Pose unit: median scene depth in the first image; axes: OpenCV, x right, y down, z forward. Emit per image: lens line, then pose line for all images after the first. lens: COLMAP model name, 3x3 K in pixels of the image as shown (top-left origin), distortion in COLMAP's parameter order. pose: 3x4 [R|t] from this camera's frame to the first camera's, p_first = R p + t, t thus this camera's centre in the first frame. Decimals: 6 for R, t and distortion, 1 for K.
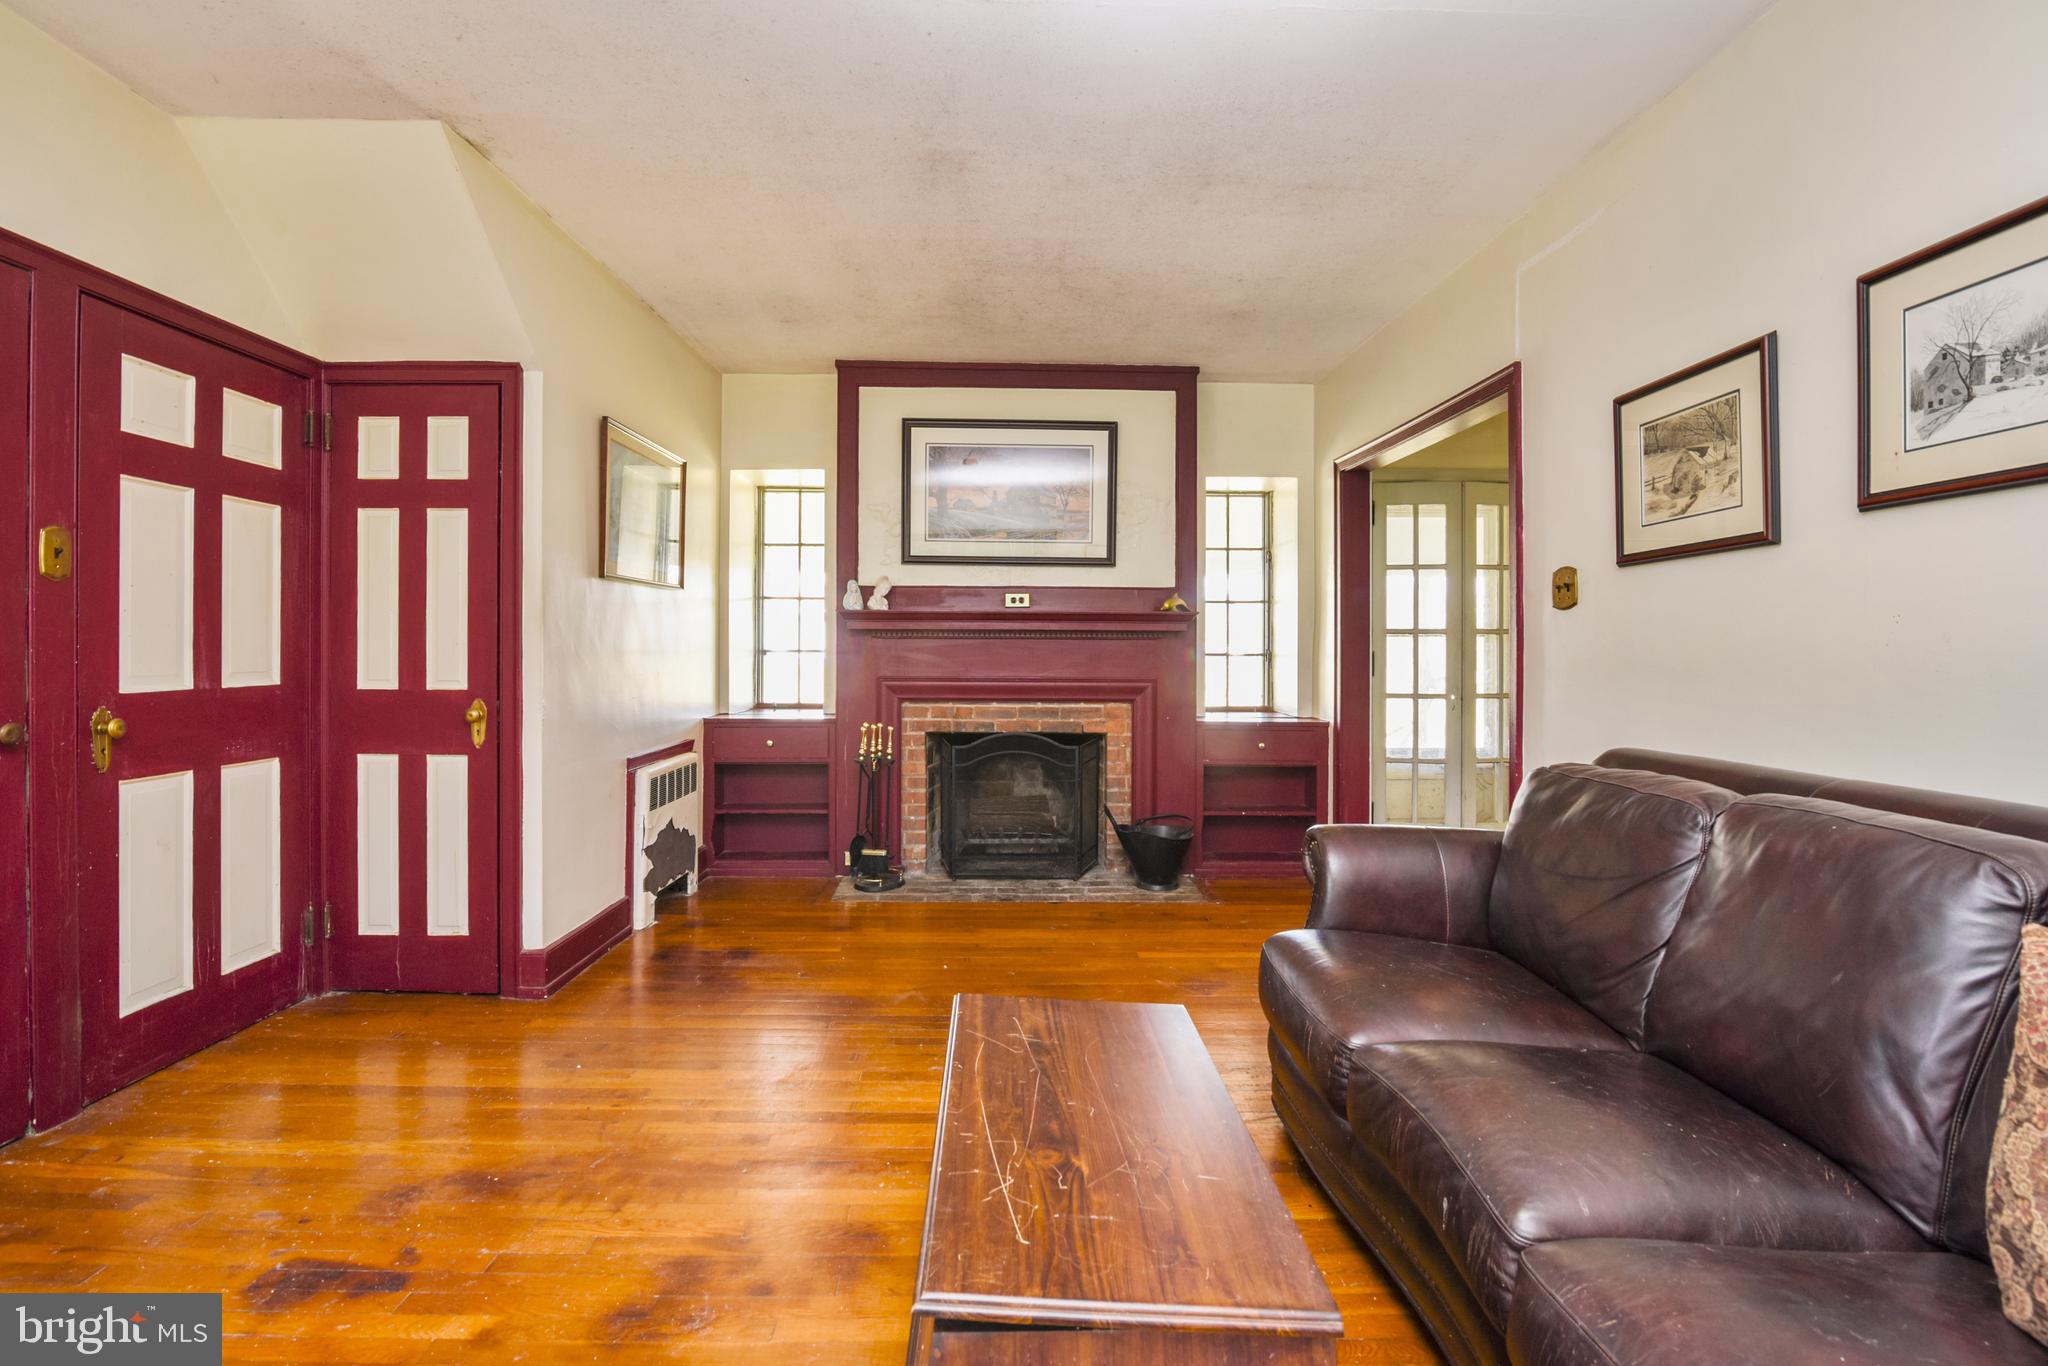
lens RADIAL K [[952.7, 0, 1016.2], [0, 952.7, 644.5], [0, 0, 1]] dist [-0.000553, -0.000151]
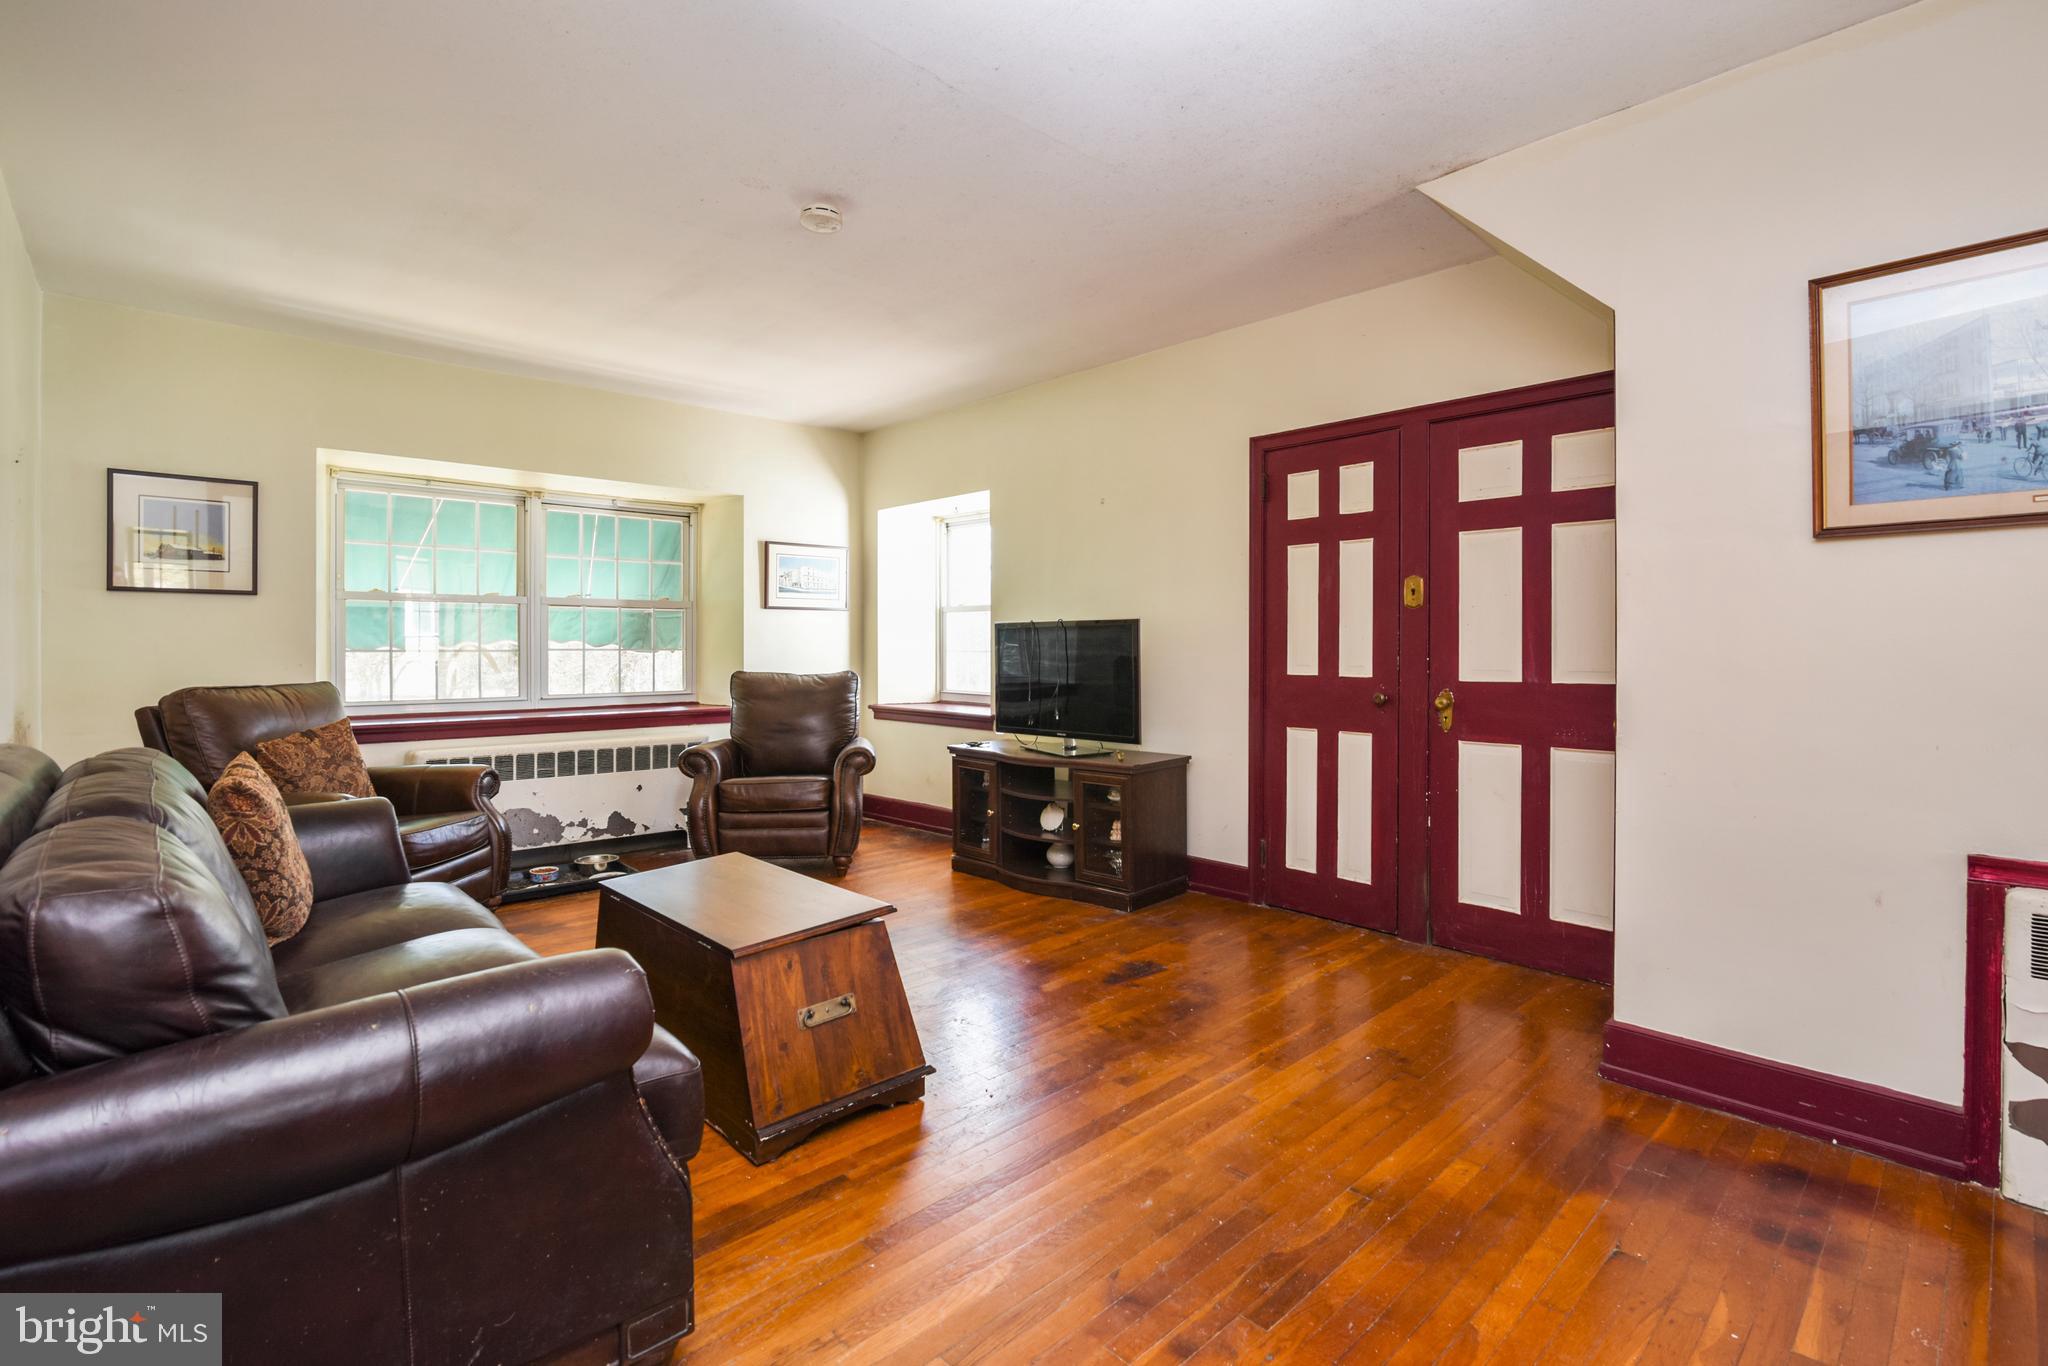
lens RADIAL K [[952.7, 0, 1016.2], [0, 952.7, 644.5], [0, 0, 1]] dist [-0.000553, -0.000151]
pose [[-0.730080, 0.003977, -0.683351, 0.559792], [0.002666, 0.999992, 0.002972, -0.011438], [0.683357, 0.000348, -0.730084, 1.596444]]
